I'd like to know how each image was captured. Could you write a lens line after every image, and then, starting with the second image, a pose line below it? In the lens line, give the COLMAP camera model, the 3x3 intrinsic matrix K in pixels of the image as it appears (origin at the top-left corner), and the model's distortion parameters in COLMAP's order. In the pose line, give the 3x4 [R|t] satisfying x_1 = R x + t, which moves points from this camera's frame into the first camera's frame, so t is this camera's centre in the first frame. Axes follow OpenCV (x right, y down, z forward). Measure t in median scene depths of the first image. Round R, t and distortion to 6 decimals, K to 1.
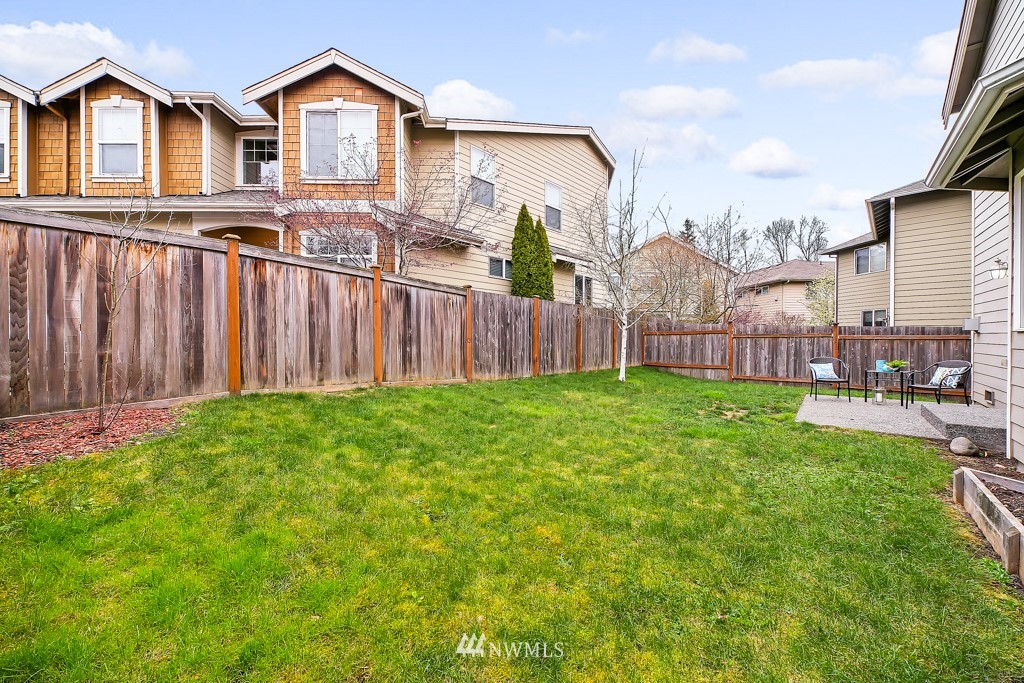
lens RADIAL K [[386.2, 0, 509.8], [0, 386.2, 341.7], [0, 0, 1]] dist [-0.000972, 0.000110]
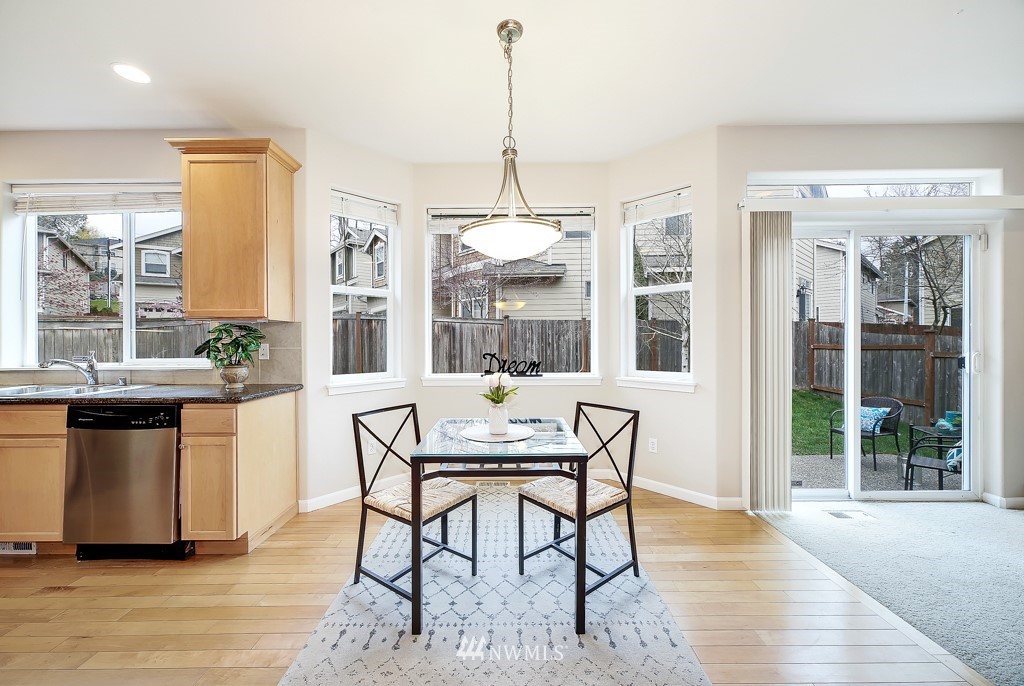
lens RADIAL K [[386.2, 0, 517.2], [0, 386.2, 344.3], [0, 0, 1]] dist [-0.000972, 0.000110]
pose [[0.650147, 0.006978, -0.759776, 0.979477], [-0.001291, 0.999967, 0.008080, -0.058174], [0.759807, -0.004273, 0.650134, 0.136788]]
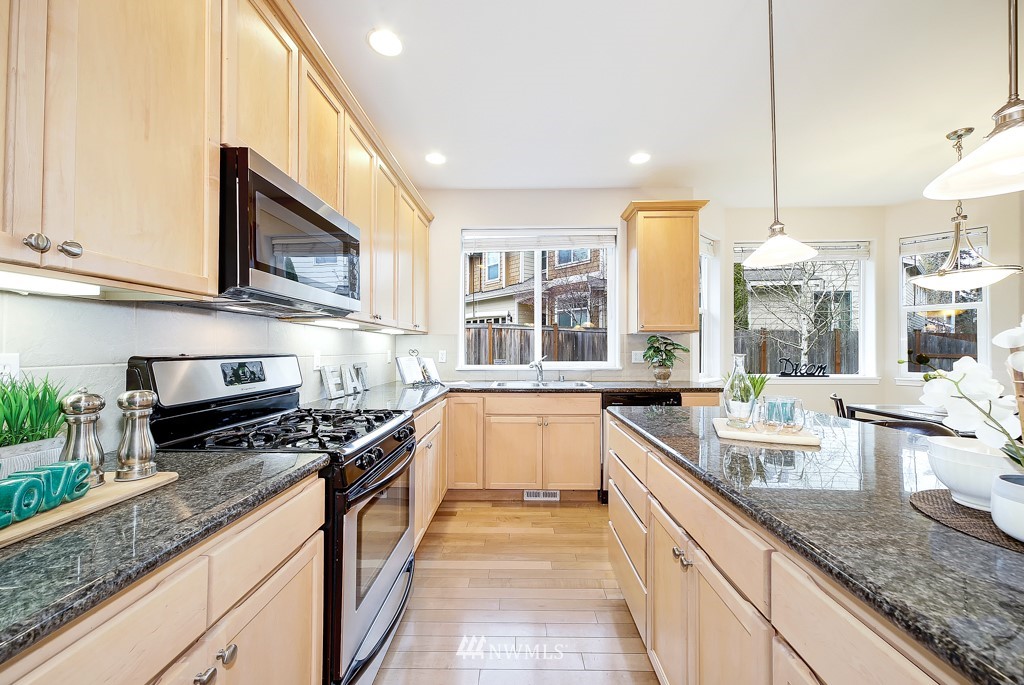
lens RADIAL K [[386.2, 0, 515.5], [0, 386.2, 340.8], [0, 0, 1]] dist [-0.000972, 0.000110]
pose [[0.628414, -0.012936, -0.777771, 0.798692], [-0.006388, 0.999742, -0.021789, -0.053957], [0.777853, 0.018661, 0.628170, -0.265553]]
